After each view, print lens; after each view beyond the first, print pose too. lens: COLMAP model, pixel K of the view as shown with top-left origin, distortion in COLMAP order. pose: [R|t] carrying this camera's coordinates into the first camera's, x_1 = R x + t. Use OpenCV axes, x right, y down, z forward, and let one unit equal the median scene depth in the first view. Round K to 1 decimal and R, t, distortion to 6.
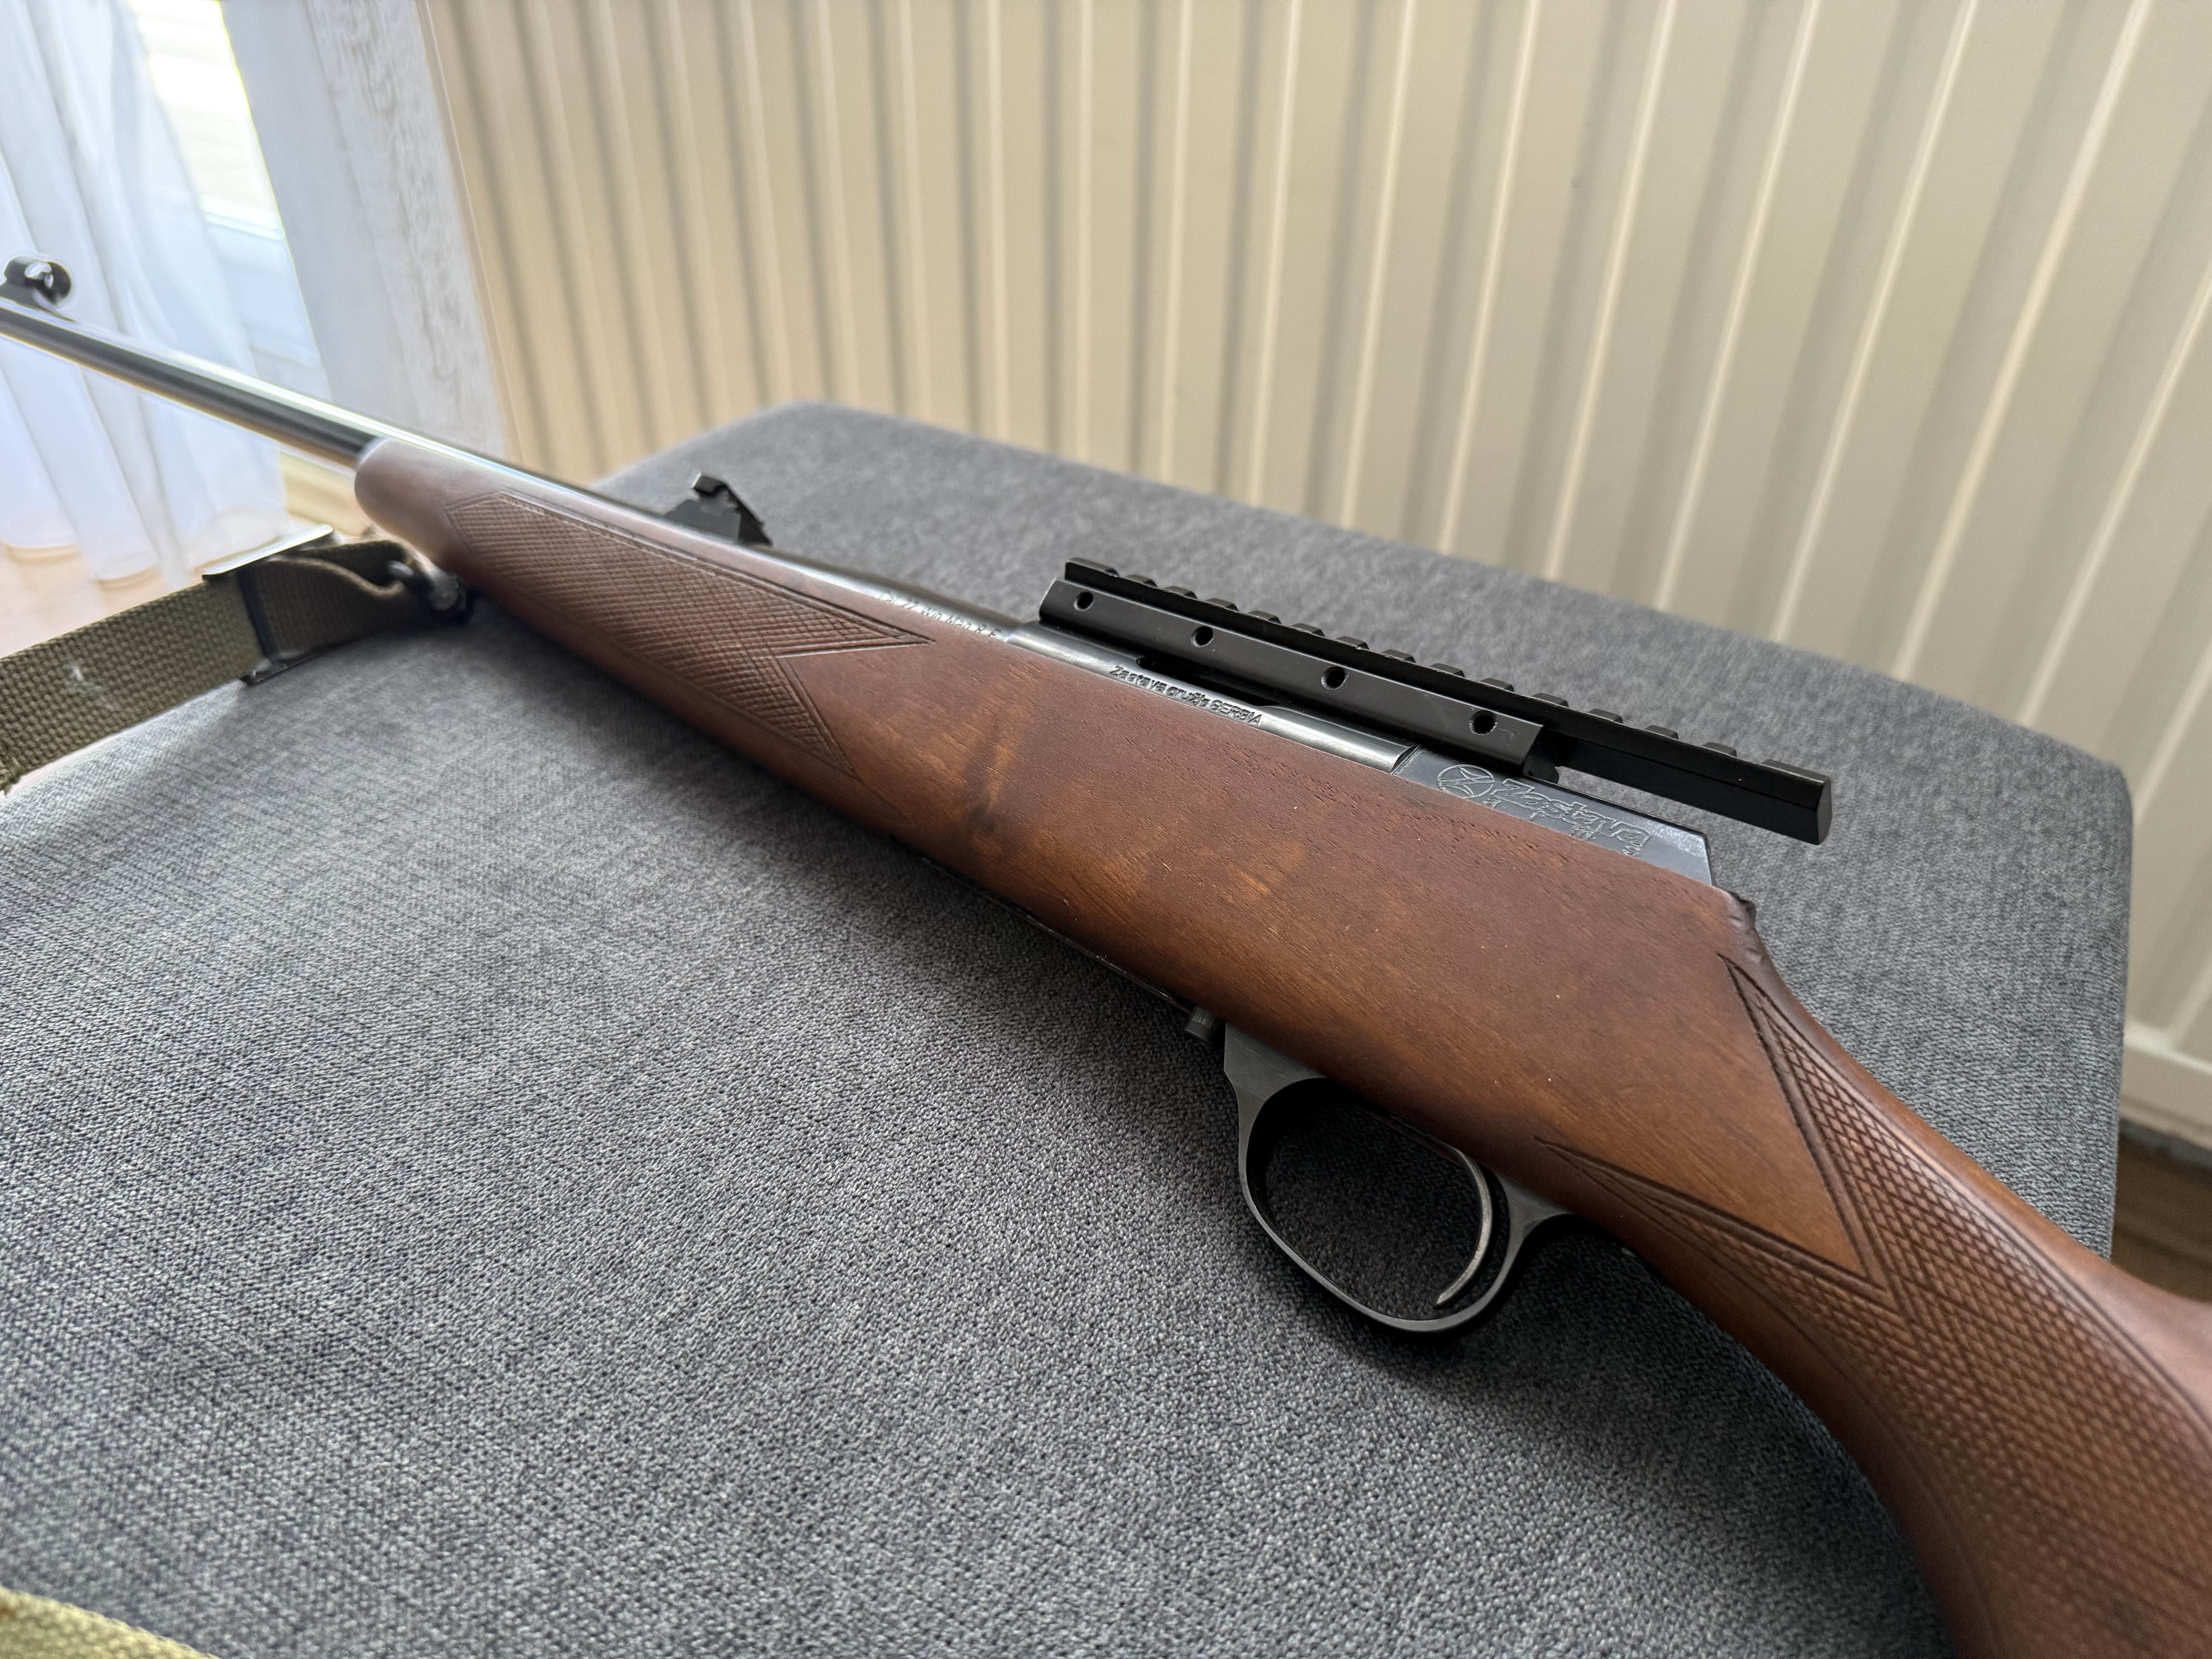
lens RADIAL K [[1603.7, 0, 1107.7], [0, 1603.7, 830.5], [0, 0, 1]] dist [-0.007016, -0.019205]
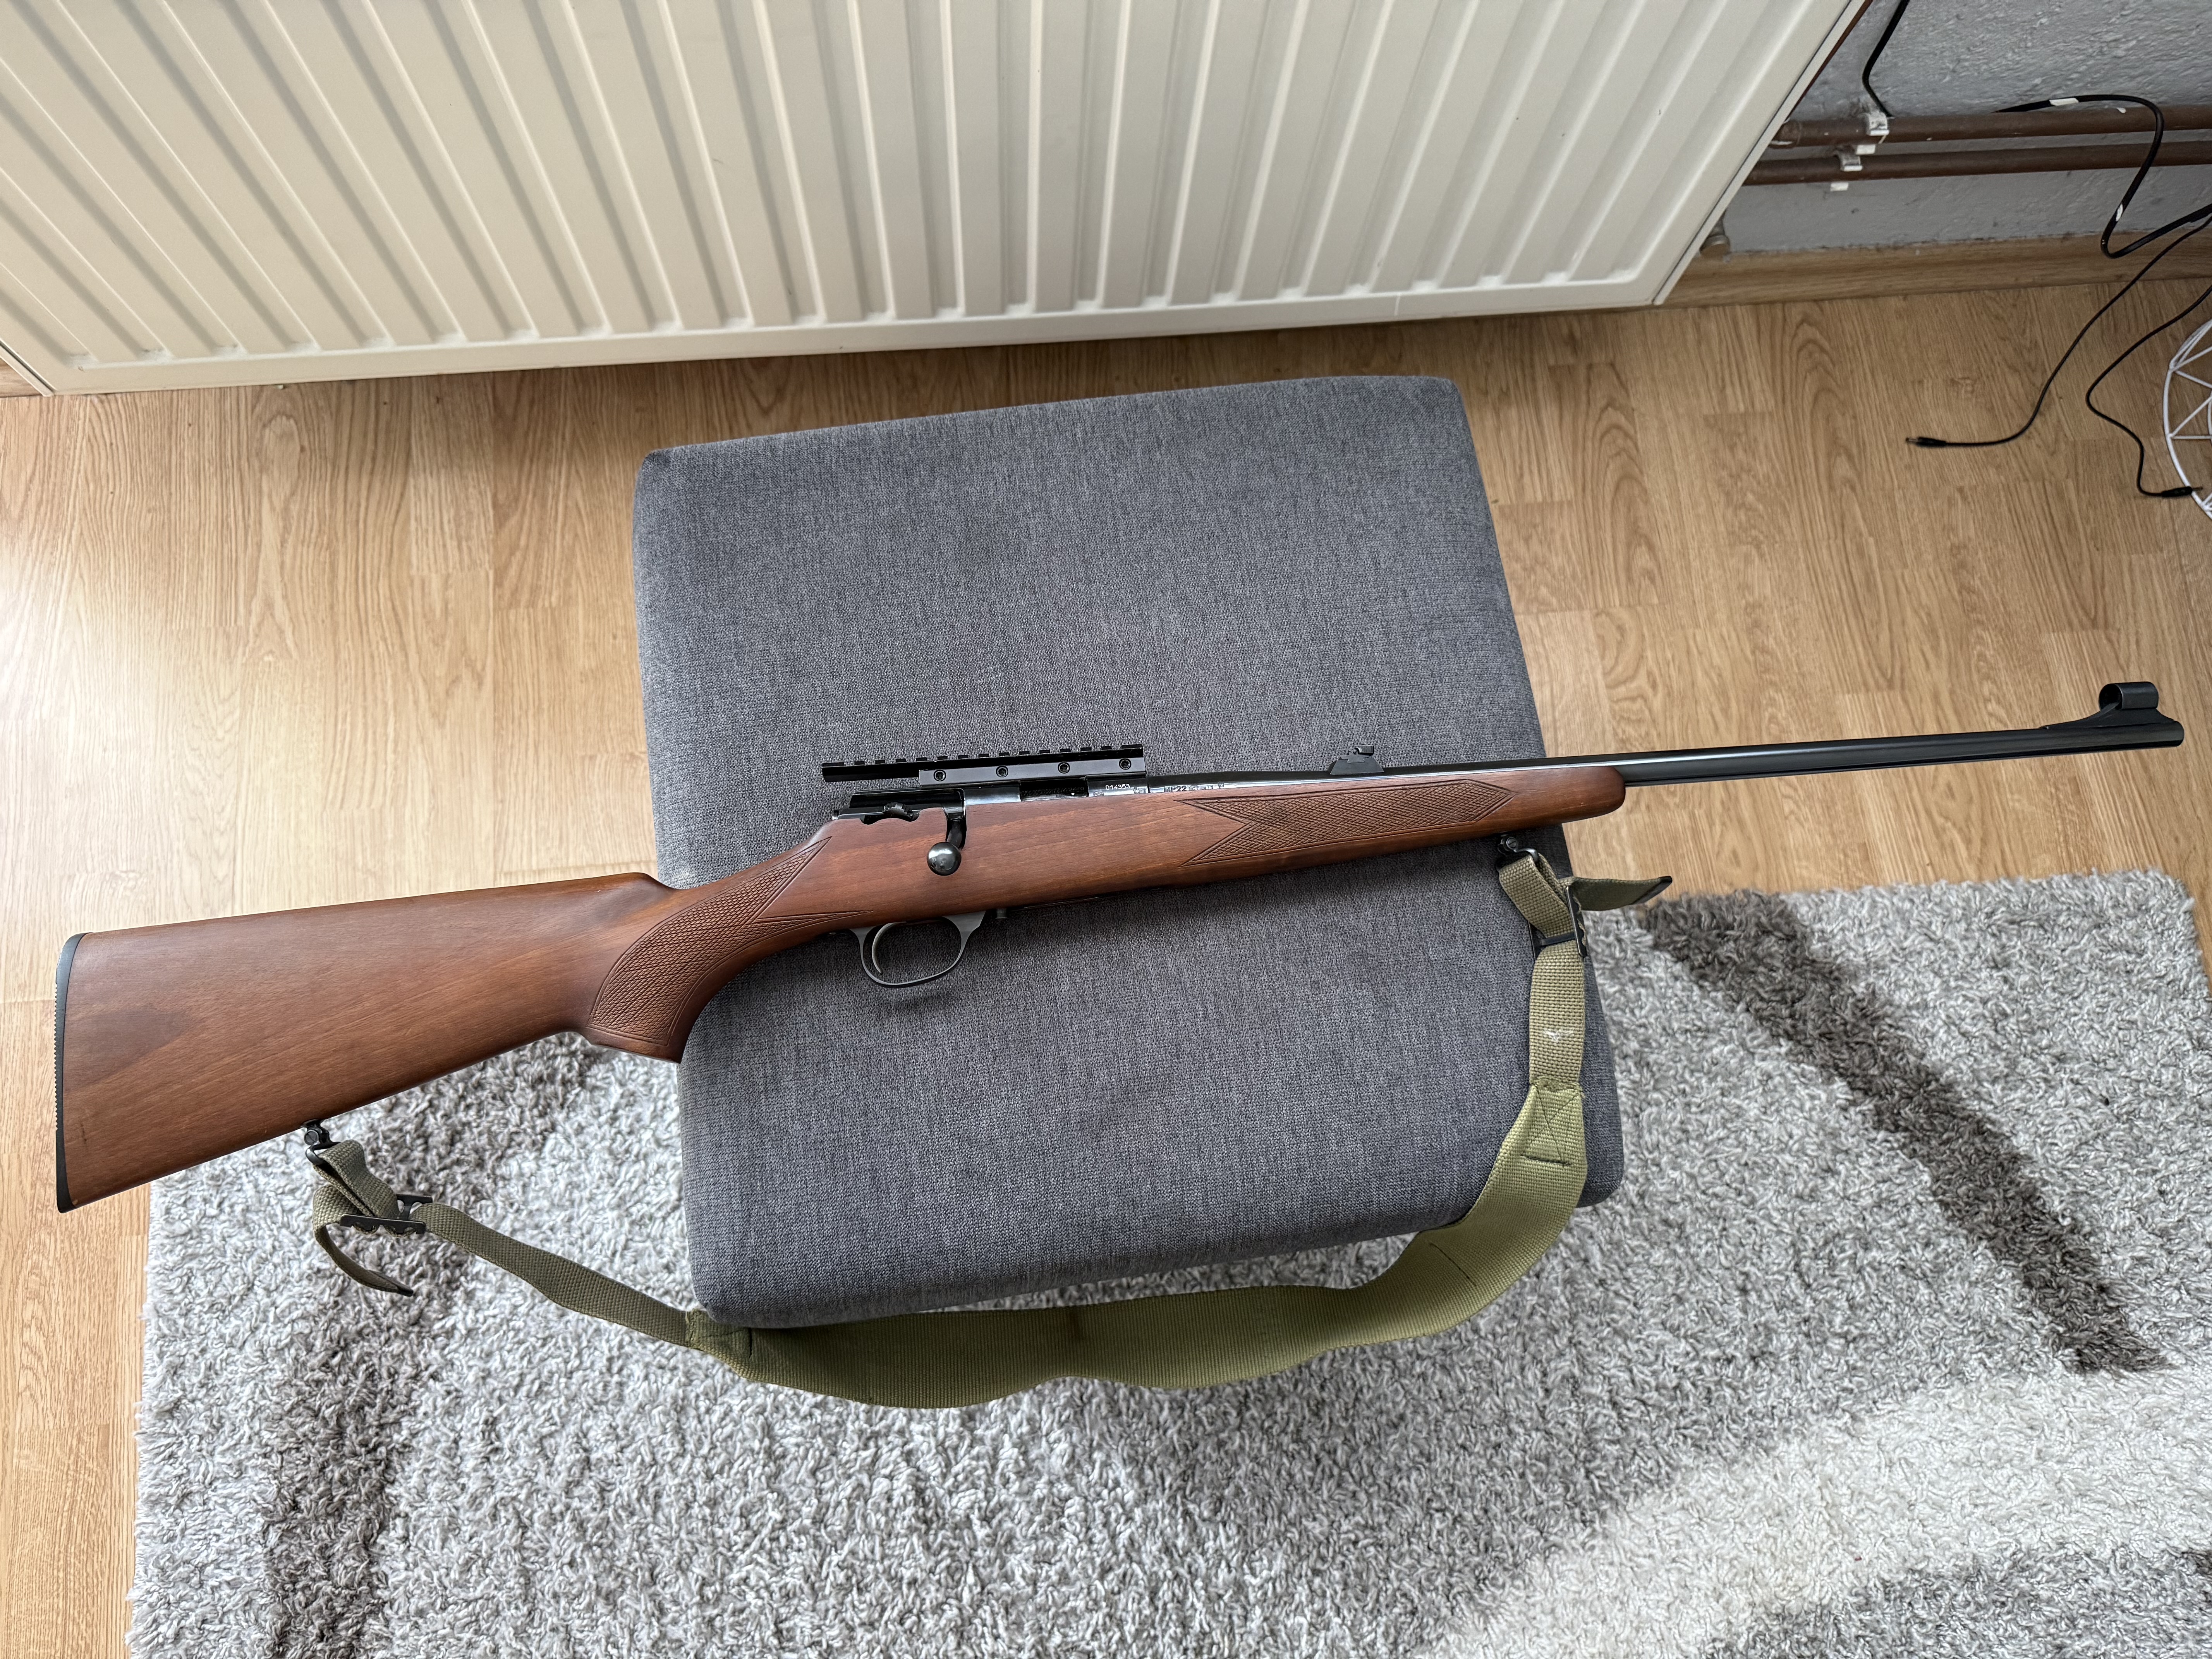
lens RADIAL K [[1603.7, 0, 1089.7], [0, 1603.7, 844.1], [0, 0, 1]] dist [-0.007016, -0.019205]
pose [[0.792842, -0.583883, 0.174593, -0.671034], [0.338231, 0.659896, 0.670922, -1.745557], [-0.506953, -0.472883, 0.720680, -0.816400]]
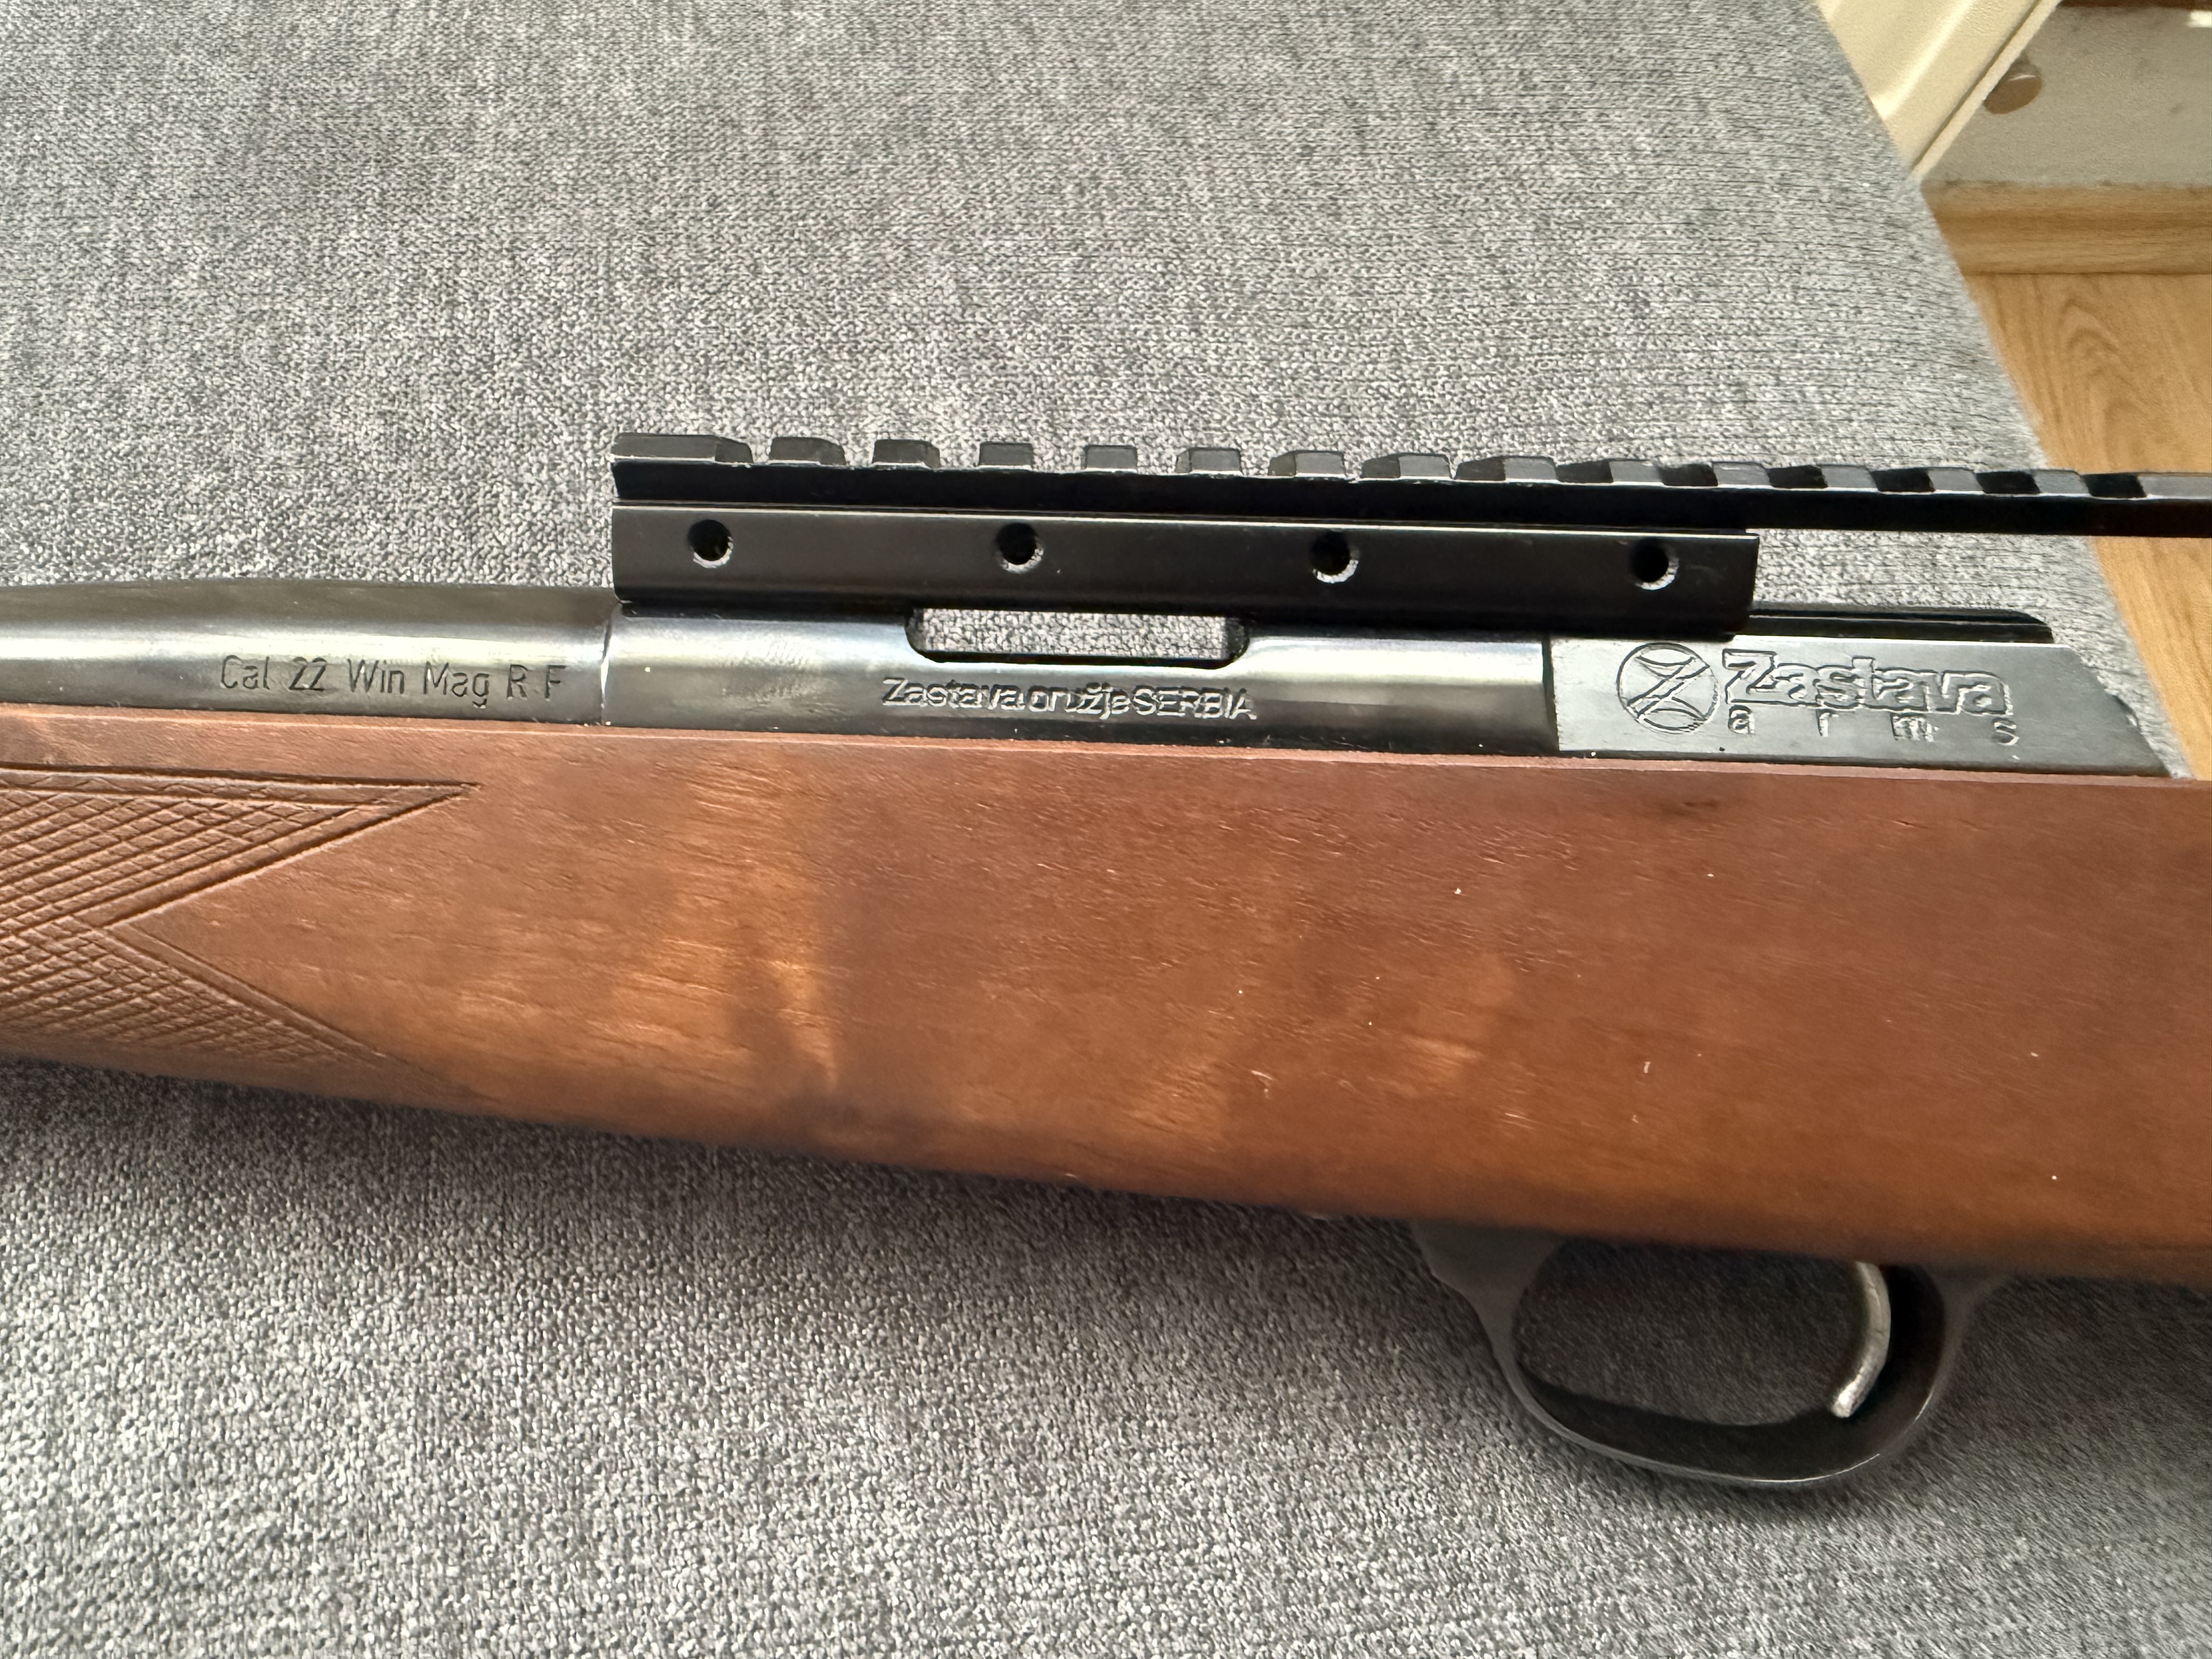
lens RADIAL K [[1603.7, 0, 998.6], [0, 1603.7, 798.4], [0, 0, 1]] dist [-0.007016, -0.019205]
pose [[0.809792, -0.516586, 0.278165, -0.128369], [0.311495, 0.780307, 0.542303, -0.349022], [-0.497200, -0.352505, 0.792800, 0.616772]]
